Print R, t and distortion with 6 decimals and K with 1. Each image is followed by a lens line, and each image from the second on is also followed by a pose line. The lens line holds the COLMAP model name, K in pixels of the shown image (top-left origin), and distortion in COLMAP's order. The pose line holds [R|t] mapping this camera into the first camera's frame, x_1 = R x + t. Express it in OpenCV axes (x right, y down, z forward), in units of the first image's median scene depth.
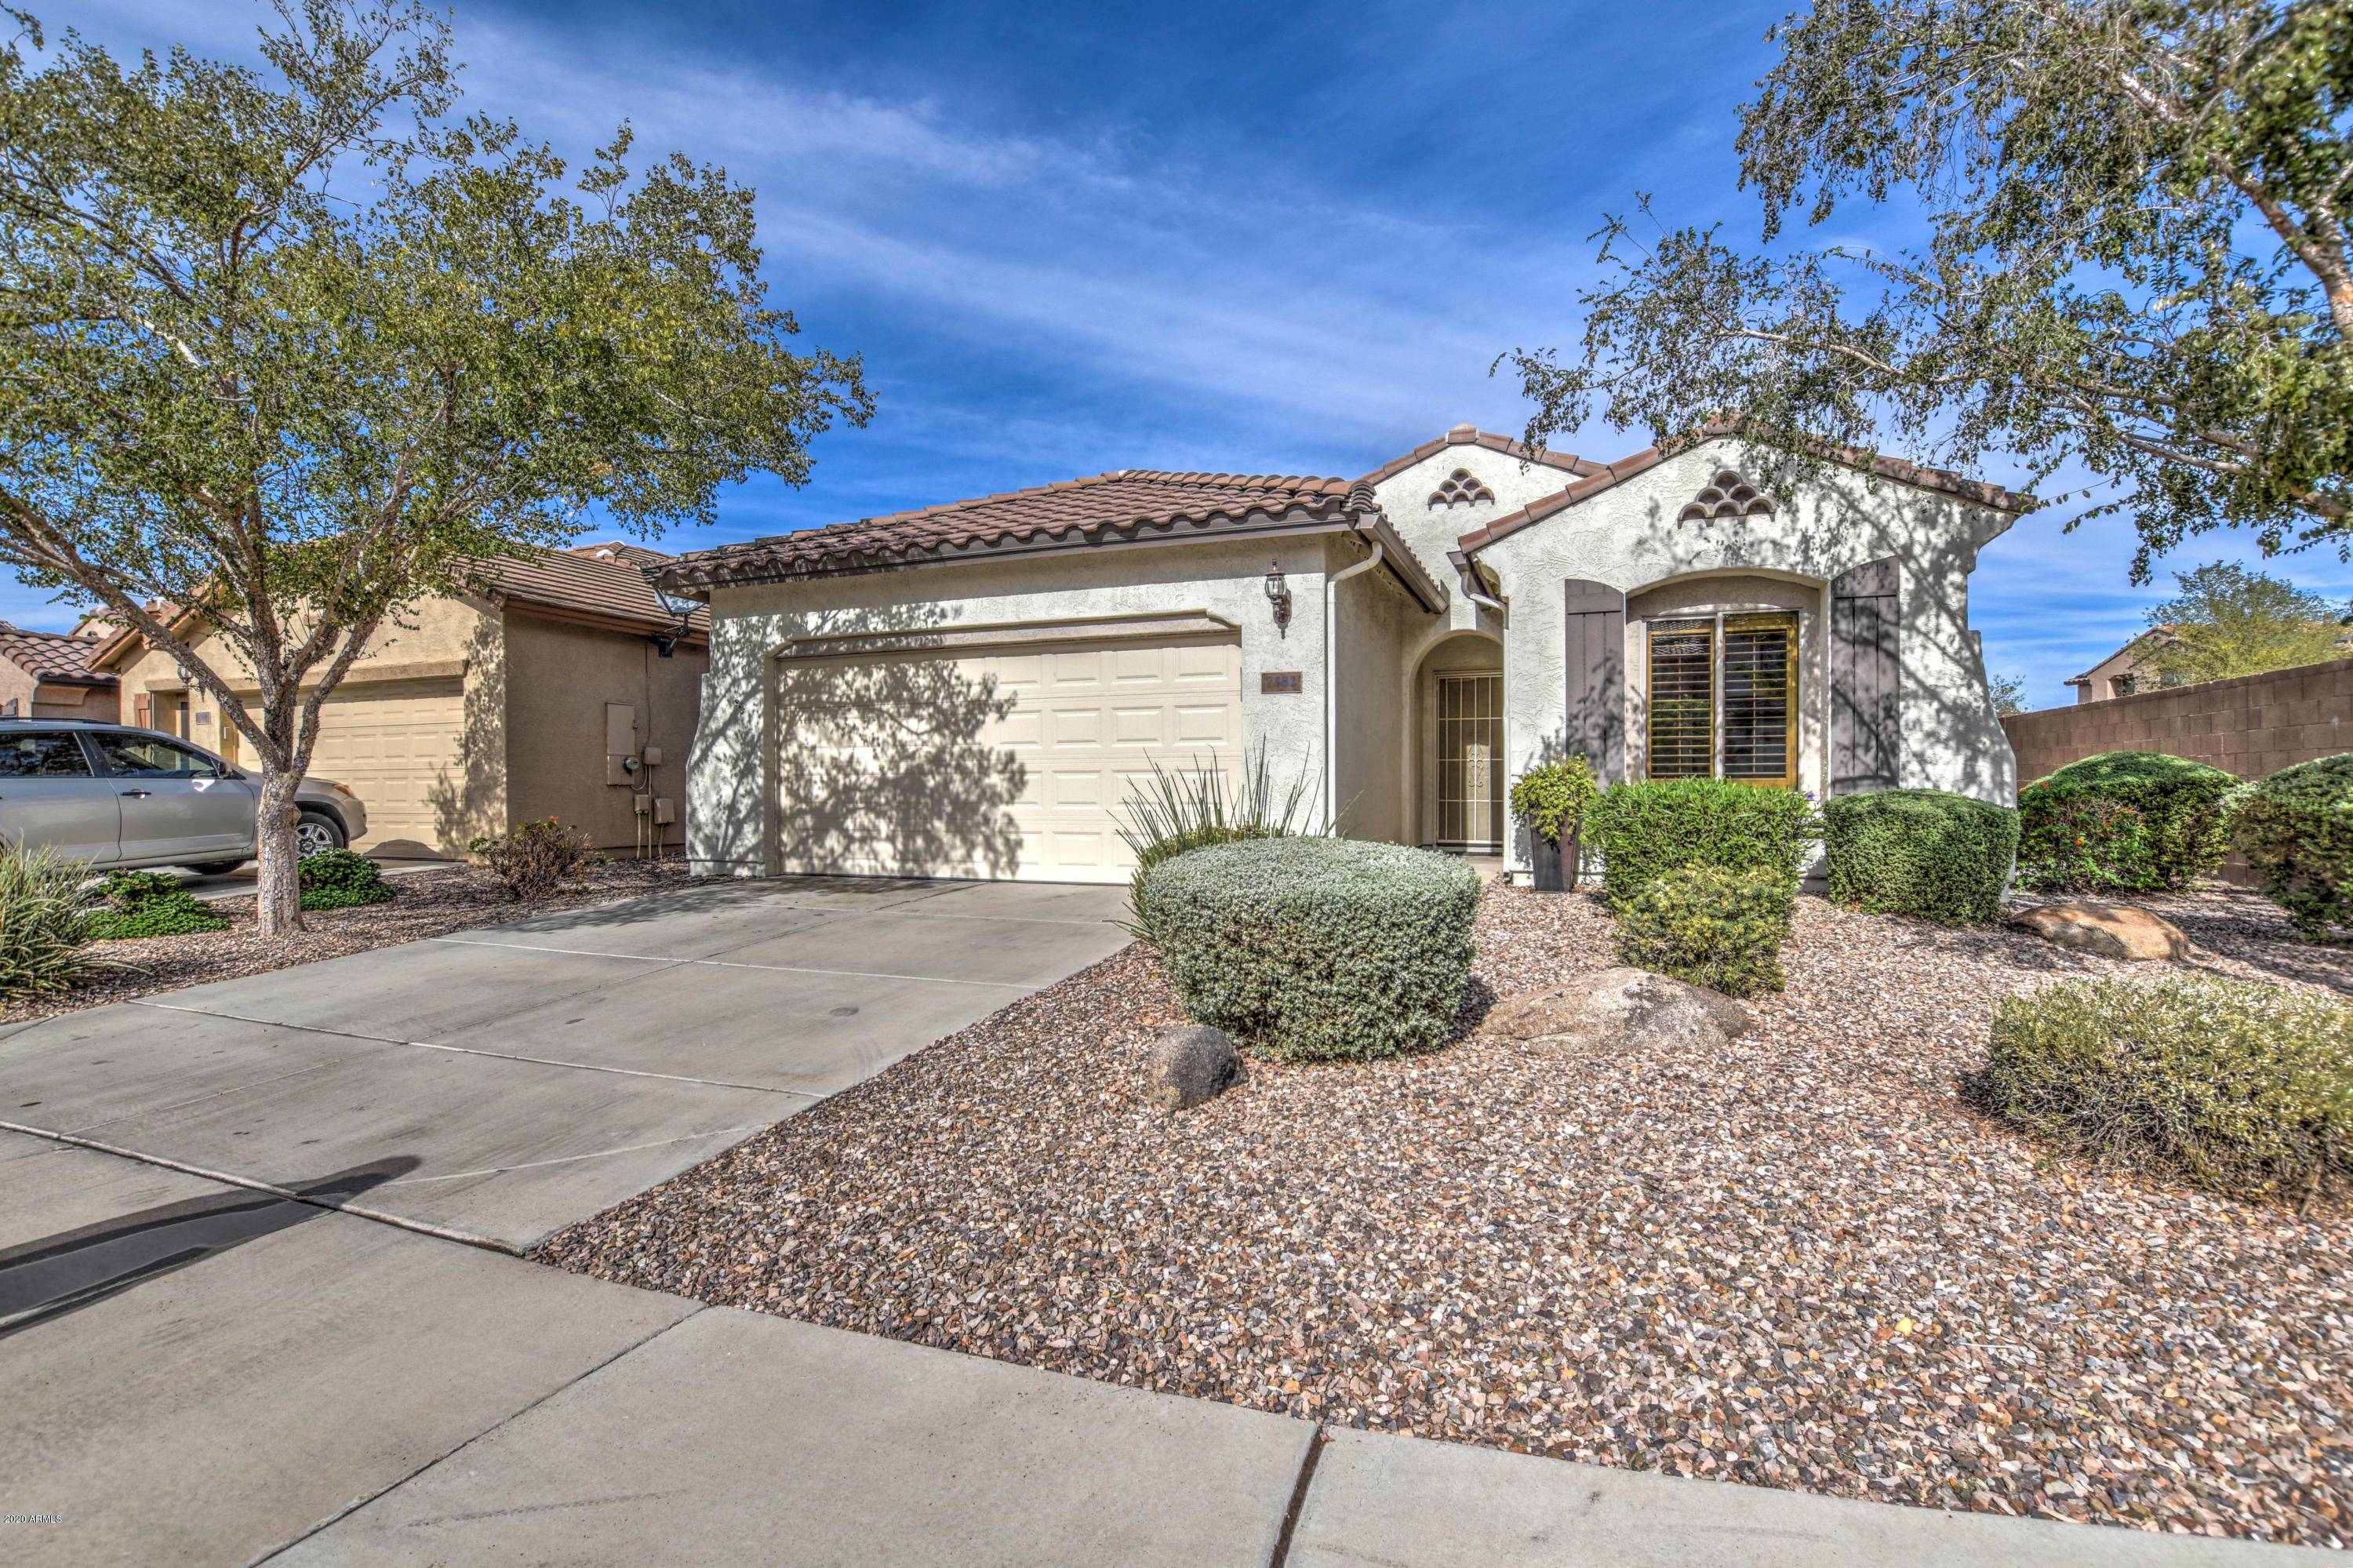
lens RADIAL K [[1054.9, 0, 1187.2], [0, 1054.9, 806.4], [0, 0, 1]] dist [-0.028362, 0.000182]
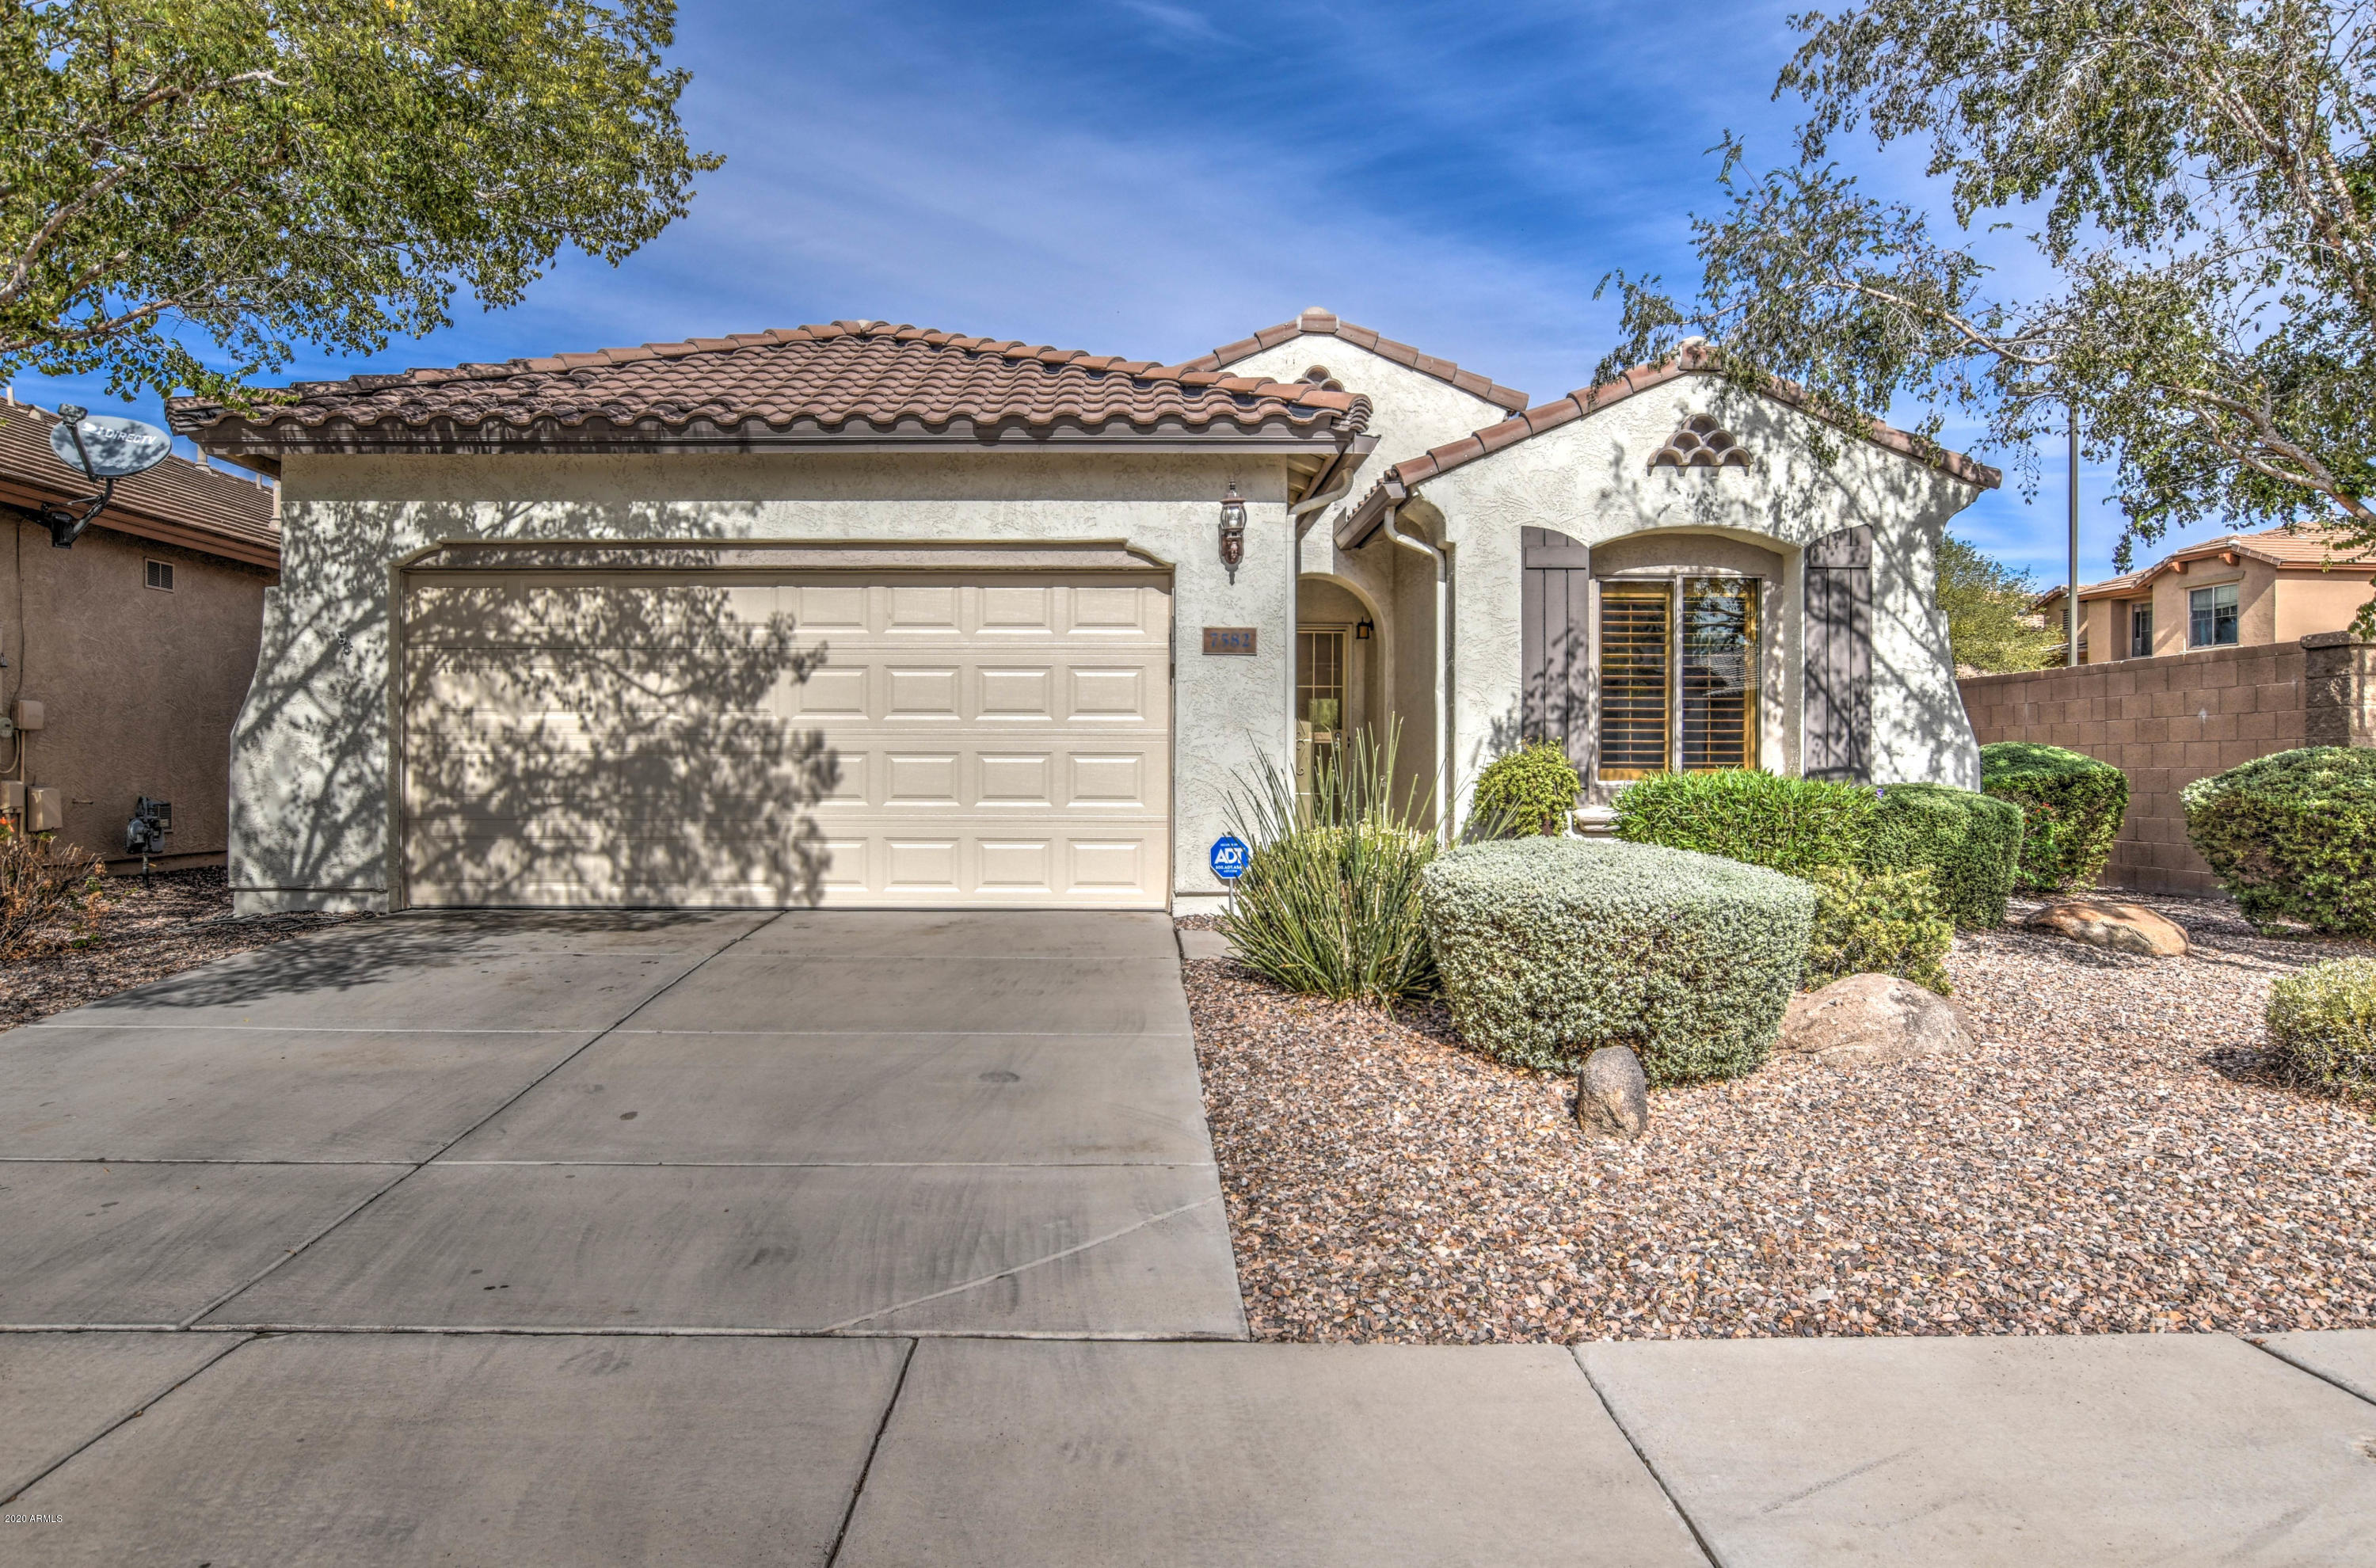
lens RADIAL K [[1536.3, 0, 1185.5], [0, 1536.3, 806.8], [0, 0, 1]] dist [-0.027267, 0.035851]
pose [[0.937766, -0.001308, 0.347265, -0.280541], [-0.000126, 0.999992, 0.004107, -0.001183], [-0.347267, -0.003895, 0.937758, -0.035335]]
